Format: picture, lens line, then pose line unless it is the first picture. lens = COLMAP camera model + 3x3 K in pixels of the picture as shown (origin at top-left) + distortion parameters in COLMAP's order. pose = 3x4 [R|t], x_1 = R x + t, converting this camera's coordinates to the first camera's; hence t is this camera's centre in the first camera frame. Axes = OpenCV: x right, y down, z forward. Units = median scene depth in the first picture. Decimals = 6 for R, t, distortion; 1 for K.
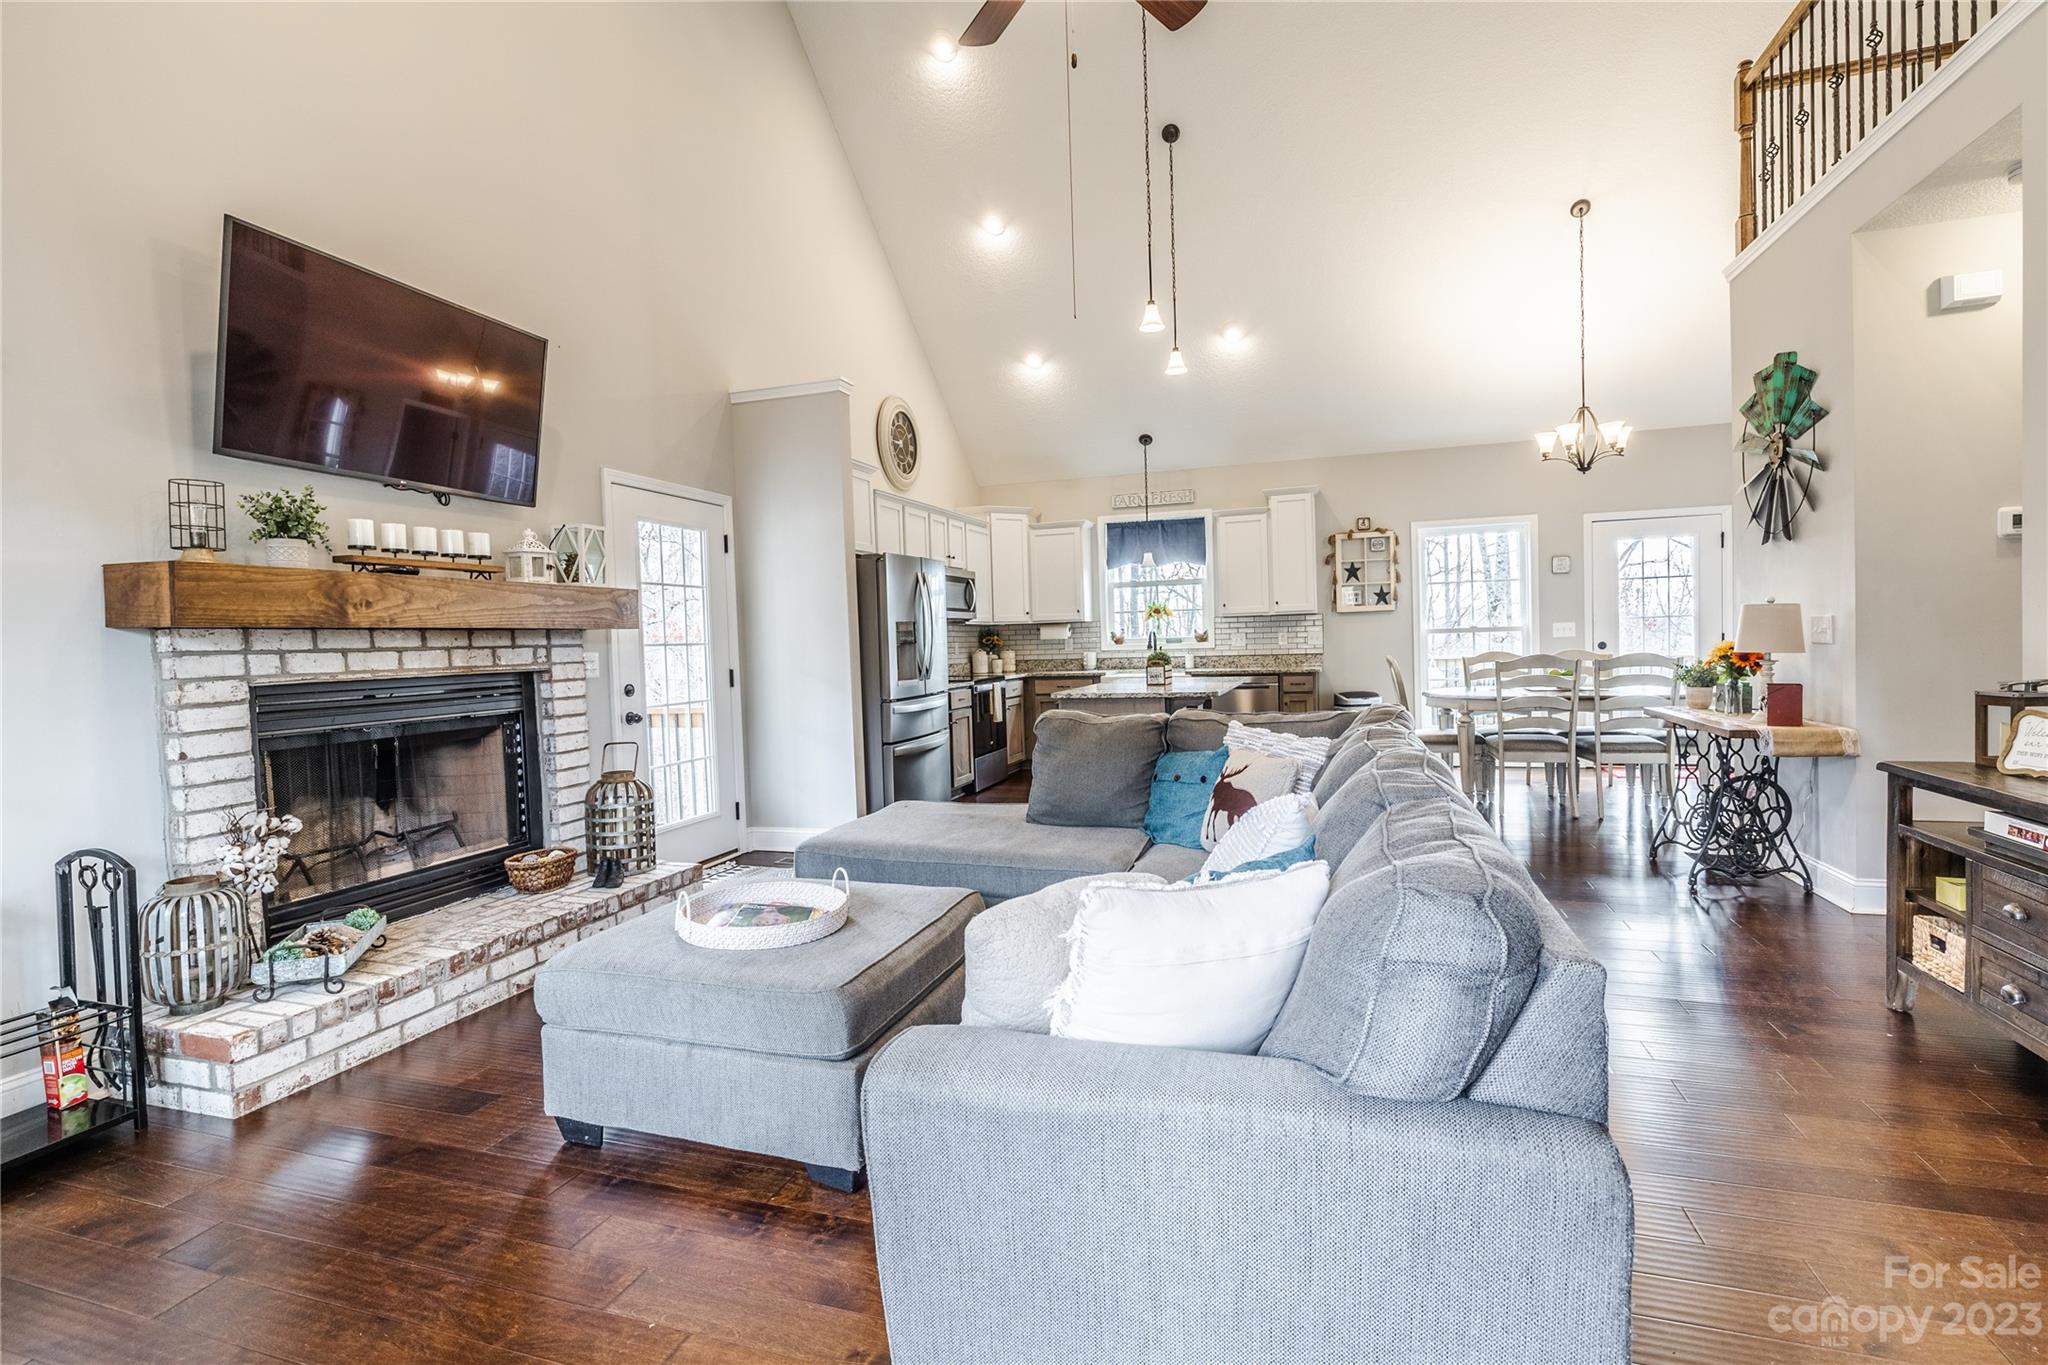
lens RADIAL K [[938.7, 0, 1027.4], [0, 938.7, 672.2], [0, 0, 1]] dist [-0.002679, 0.000897]
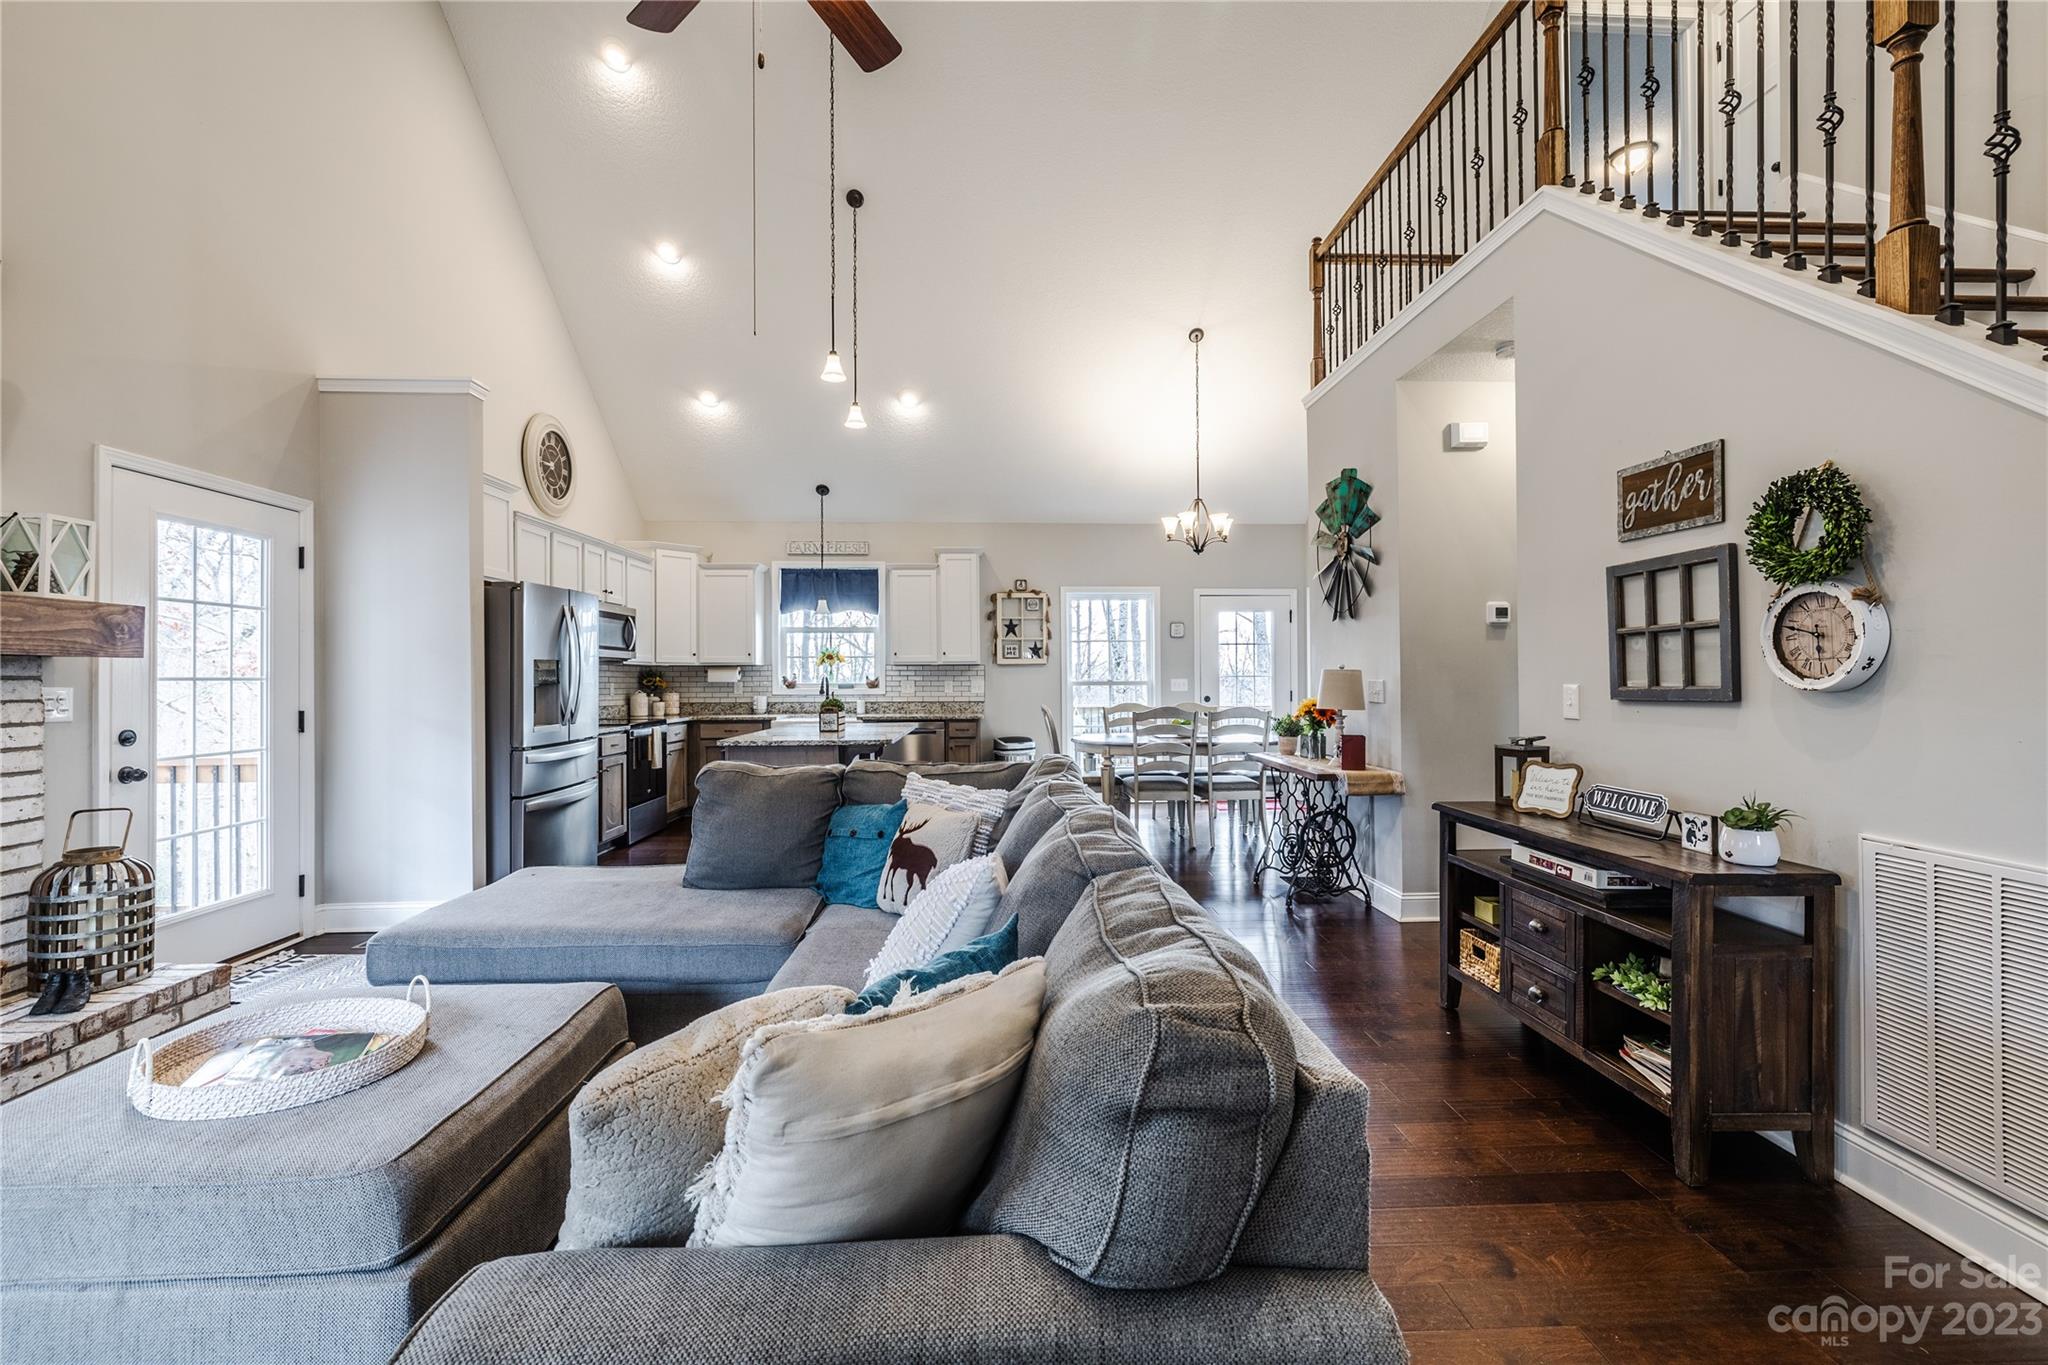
lens RADIAL K [[868.7, 0, 1028.7], [0, 868.7, 673.1], [0, 0, 1]] dist [-0.000396, 0.000000]
pose [[0.933296, 0.028433, 0.357980, 0.004602], [-0.011438, 0.998708, -0.049504, -0.007633], [-0.358925, 0.042108, 0.932416, 0.089925]]
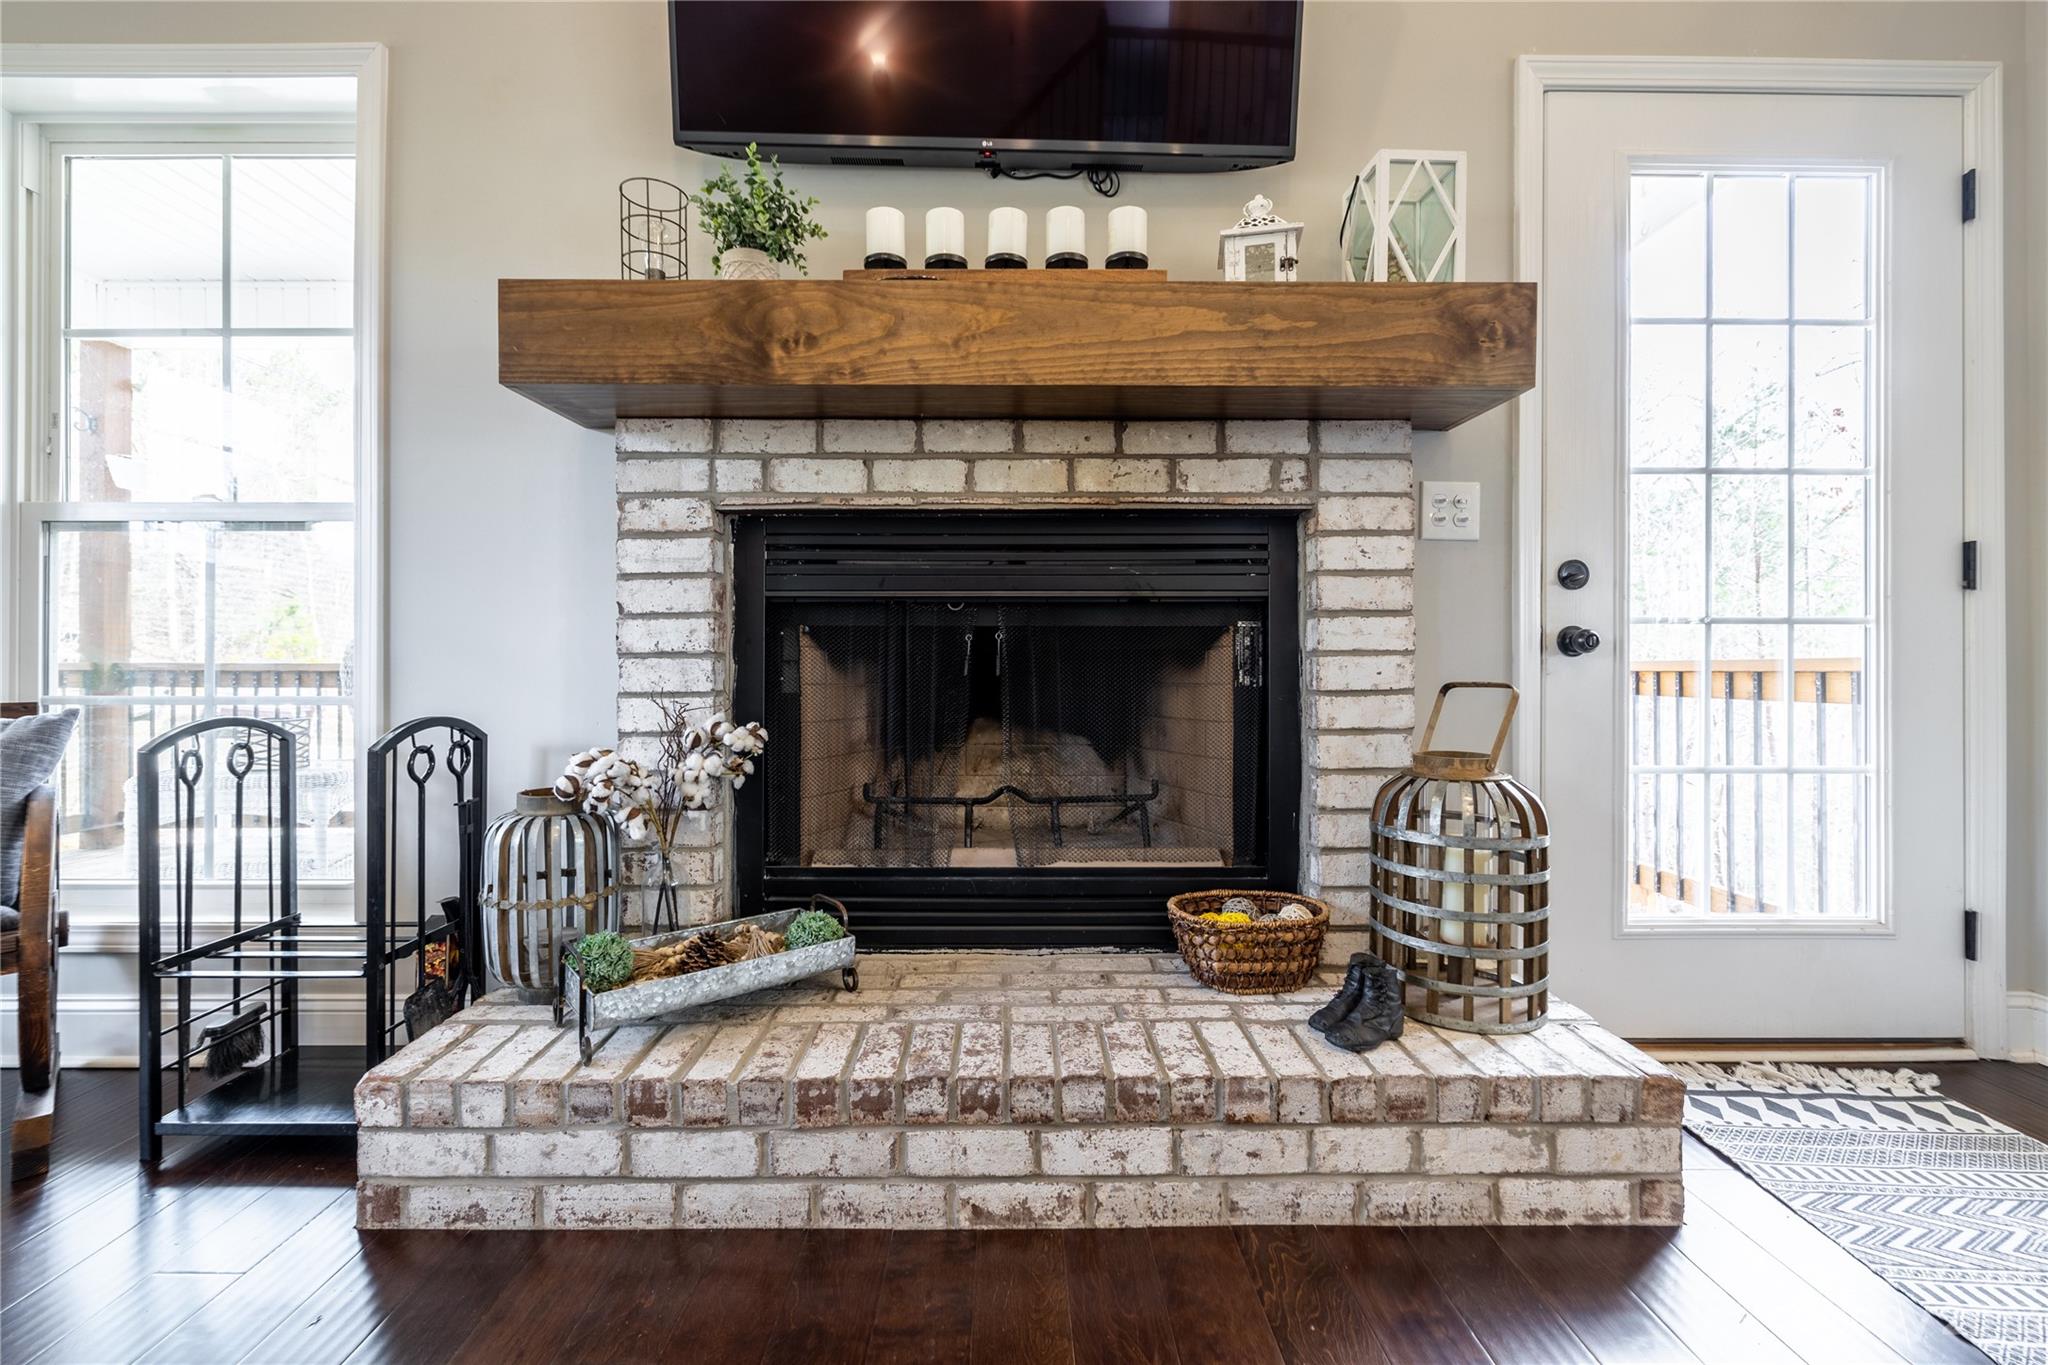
lens RADIAL K [[868.7, 0, 996.5], [0, 868.7, 663.3], [0, 0, 1]] dist [-0.000396, 0.000000]
pose [[0.315415, 0.029618, -0.948492, -0.152198], [-0.042932, 0.998935, 0.016917, 0.072213], [0.947982, 0.035385, 0.316350, 0.716504]]
